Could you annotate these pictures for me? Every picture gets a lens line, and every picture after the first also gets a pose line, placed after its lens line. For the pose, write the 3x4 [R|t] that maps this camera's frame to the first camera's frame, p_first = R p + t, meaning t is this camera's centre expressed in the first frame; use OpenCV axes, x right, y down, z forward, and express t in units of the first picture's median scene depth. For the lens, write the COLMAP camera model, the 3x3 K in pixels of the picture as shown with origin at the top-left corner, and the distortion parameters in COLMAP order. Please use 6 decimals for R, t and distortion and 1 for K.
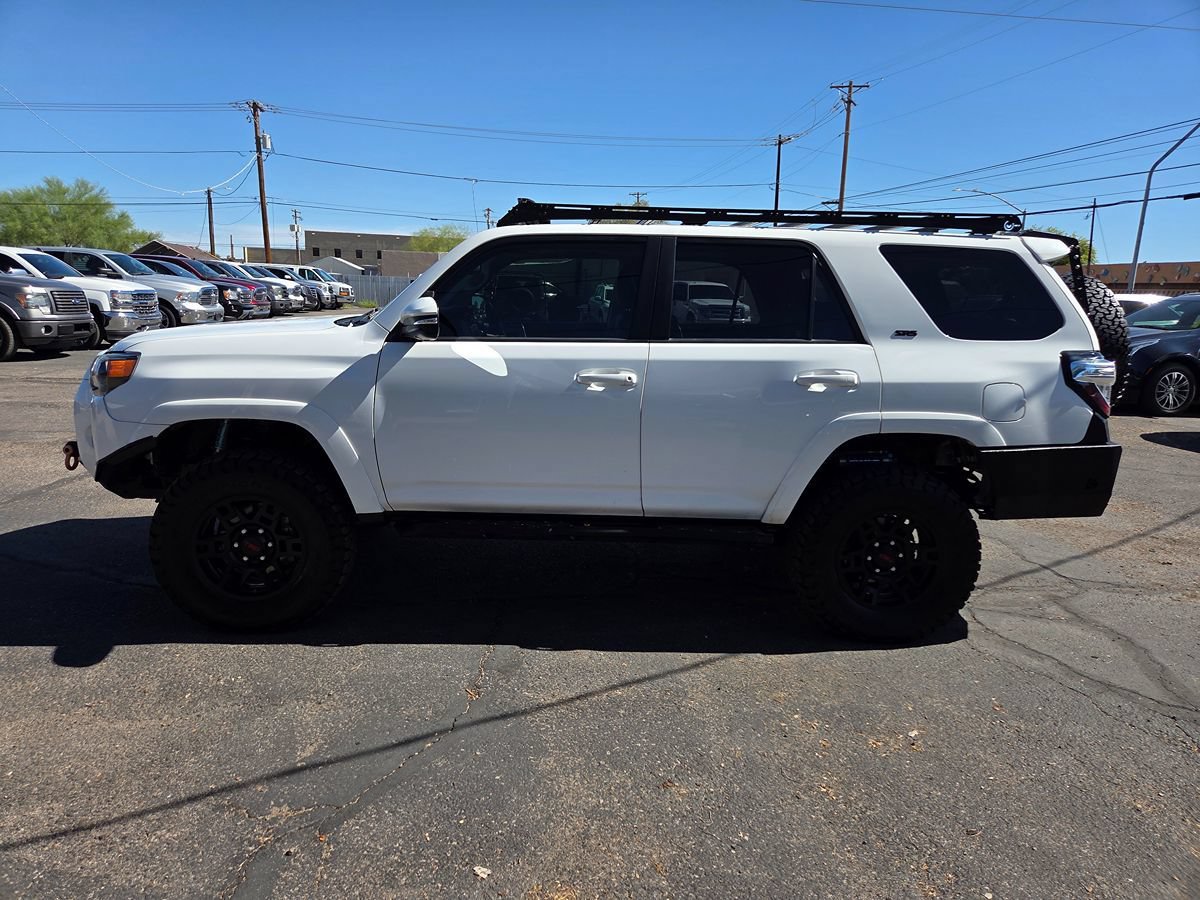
lens RADIAL K [[807.0, 0, 591.6], [0, 807.0, 443.8], [0, 0, 1]] dist [0.064492, -0.055674]
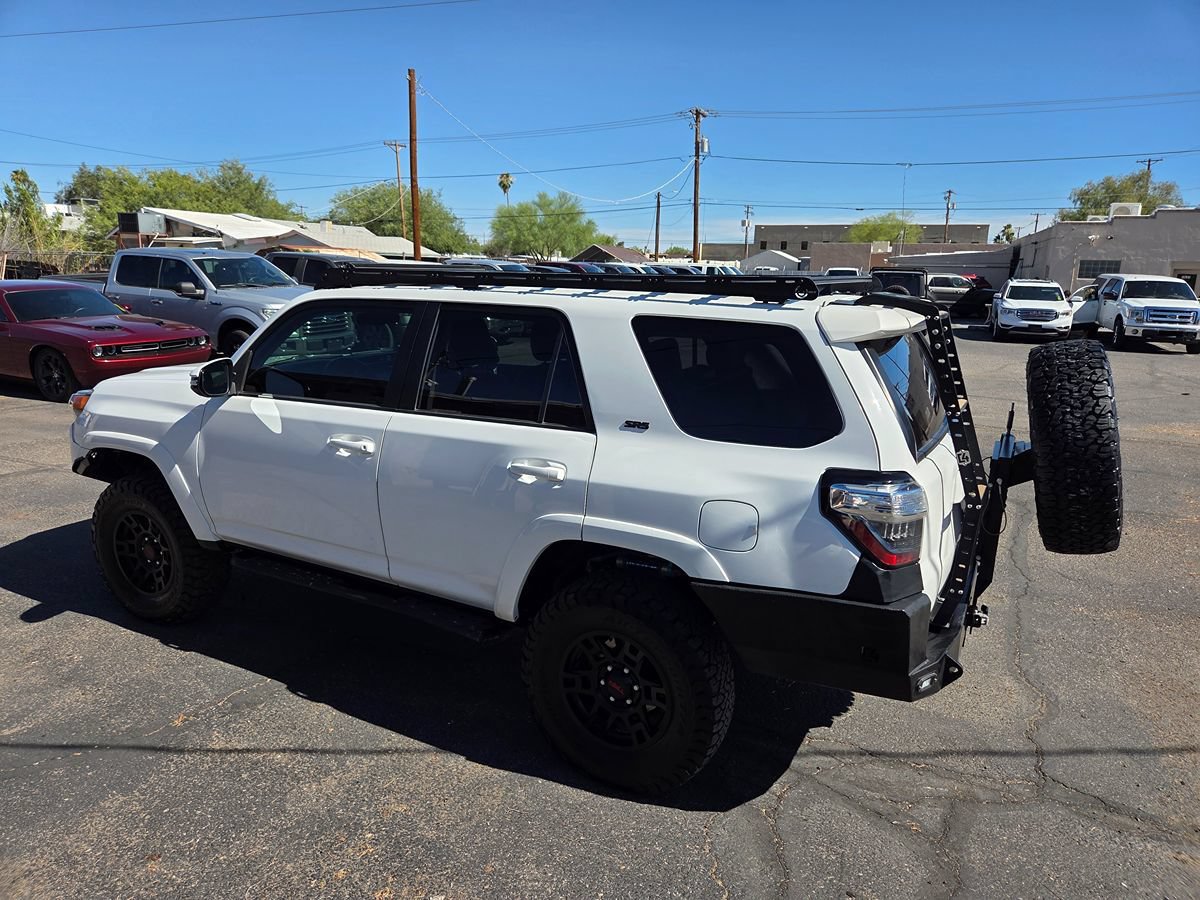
lens RADIAL K [[807.0, 0, 600.8], [0, 807.0, 448.2], [0, 0, 1]] dist [0.064492, -0.055674]
pose [[0.859655, 0.100551, -0.500882, 0.764844], [-0.091496, 0.994890, 0.042689, -0.143516], [0.502615, 0.009131, 0.864462, 0.272443]]
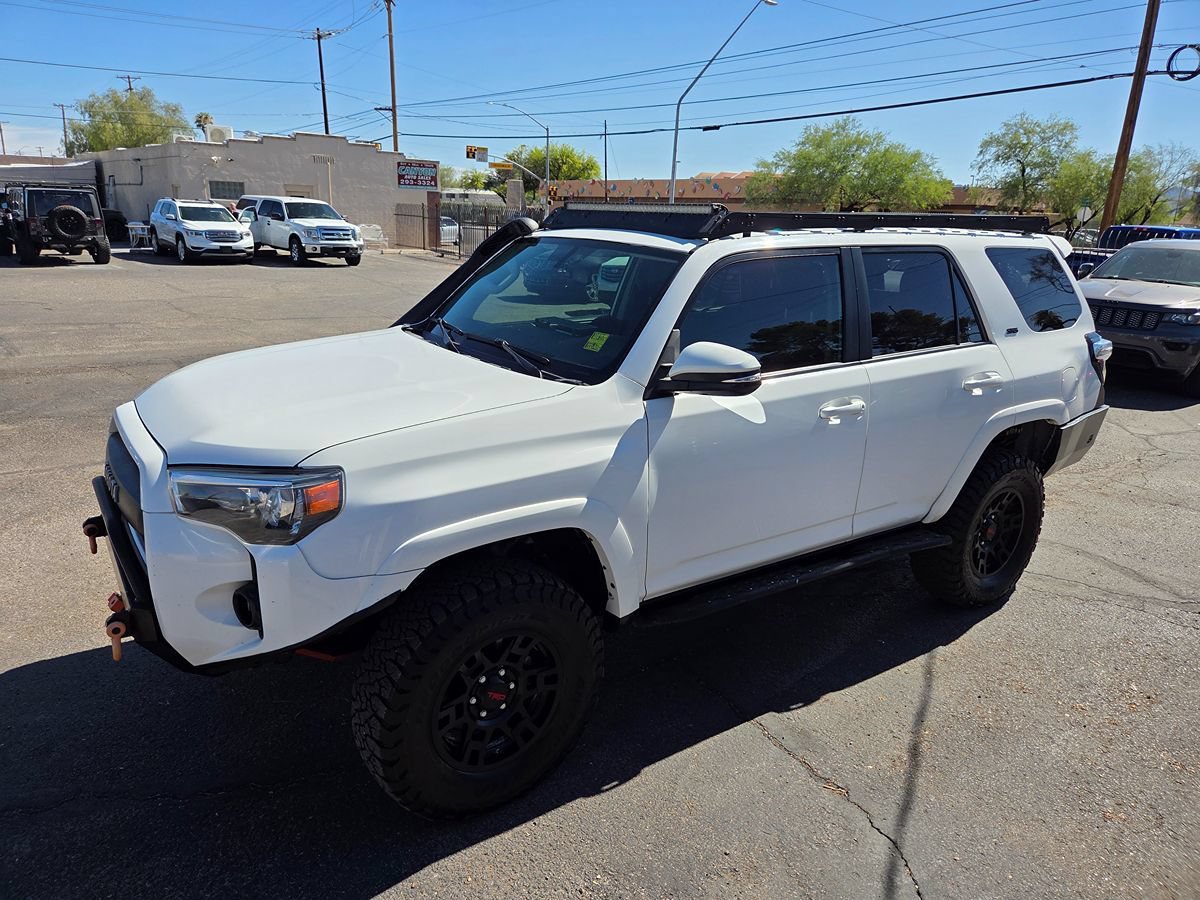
lens RADIAL K [[807.0, 0, 591.4], [0, 807.0, 442.9], [0, 0, 1]] dist [0.064492, -0.055674]
pose [[0.849531, -0.152004, 0.505165, -0.675657], [0.096559, 0.986215, 0.134371, -0.189234], [-0.518627, -0.065374, 0.852498, 0.342119]]
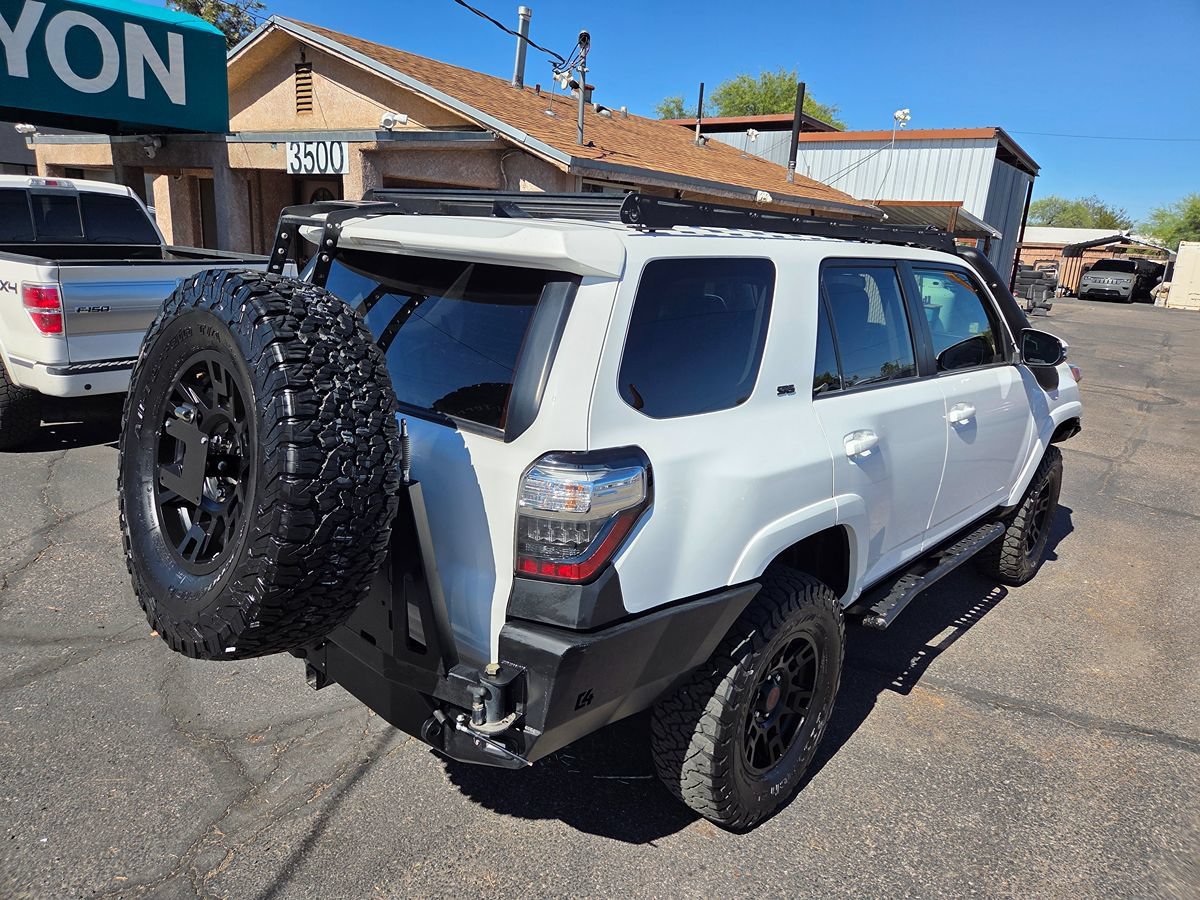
lens RADIAL K [[807.0, 0, 604.8], [0, 807.0, 434.4], [0, 0, 1]] dist [0.064492, -0.055674]
pose [[-0.705322, 0.098987, -0.701942, 0.957843], [-0.216564, 0.912775, 0.346326, -0.393967], [0.674997, 0.396287, -0.622363, 1.780969]]
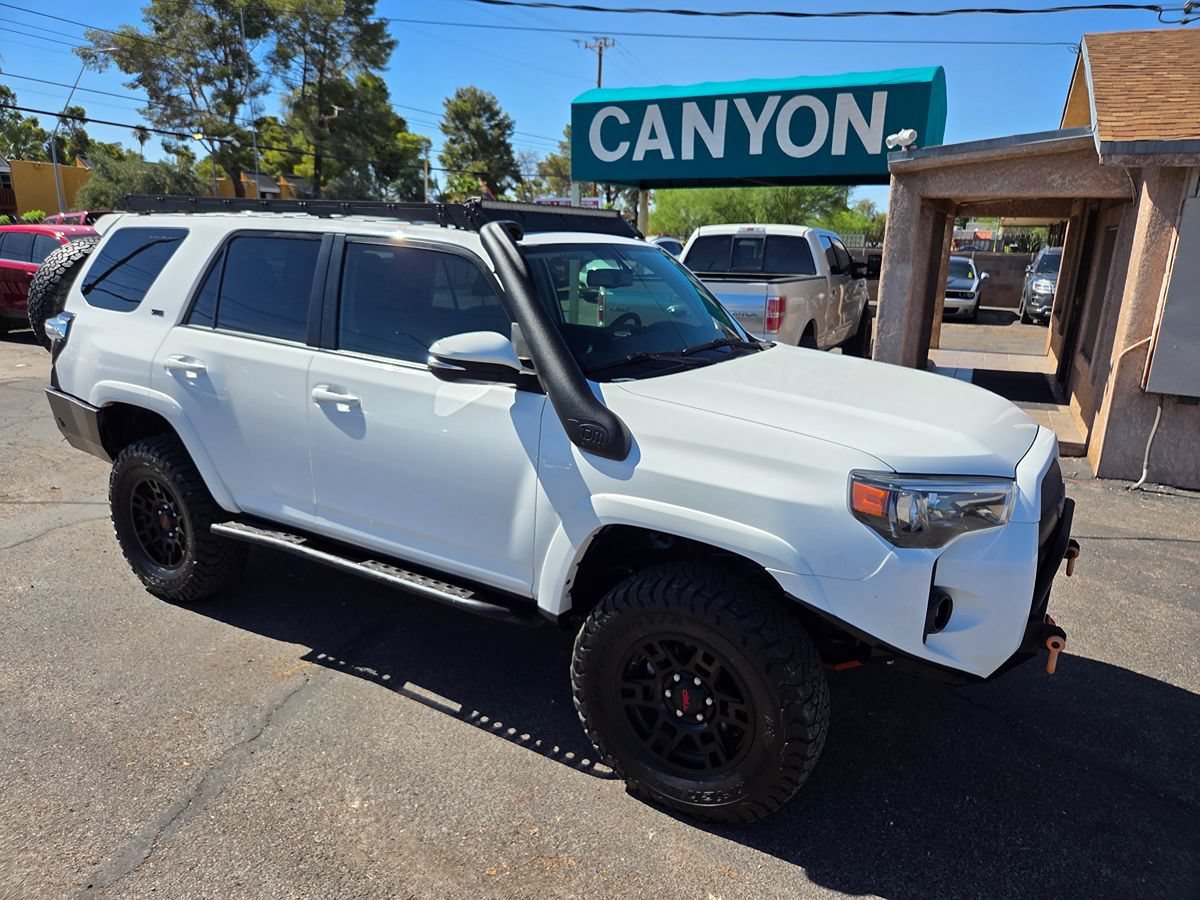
lens RADIAL K [[807.0, 0, 597.4], [0, 807.0, 460.9], [0, 0, 1]] dist [0.064492, -0.055674]
pose [[-0.821263, -0.208517, 0.531082, -0.717850], [0.053109, 0.898844, 0.435038, -0.482991], [-0.568072, 0.385486, -0.727113, 1.966215]]
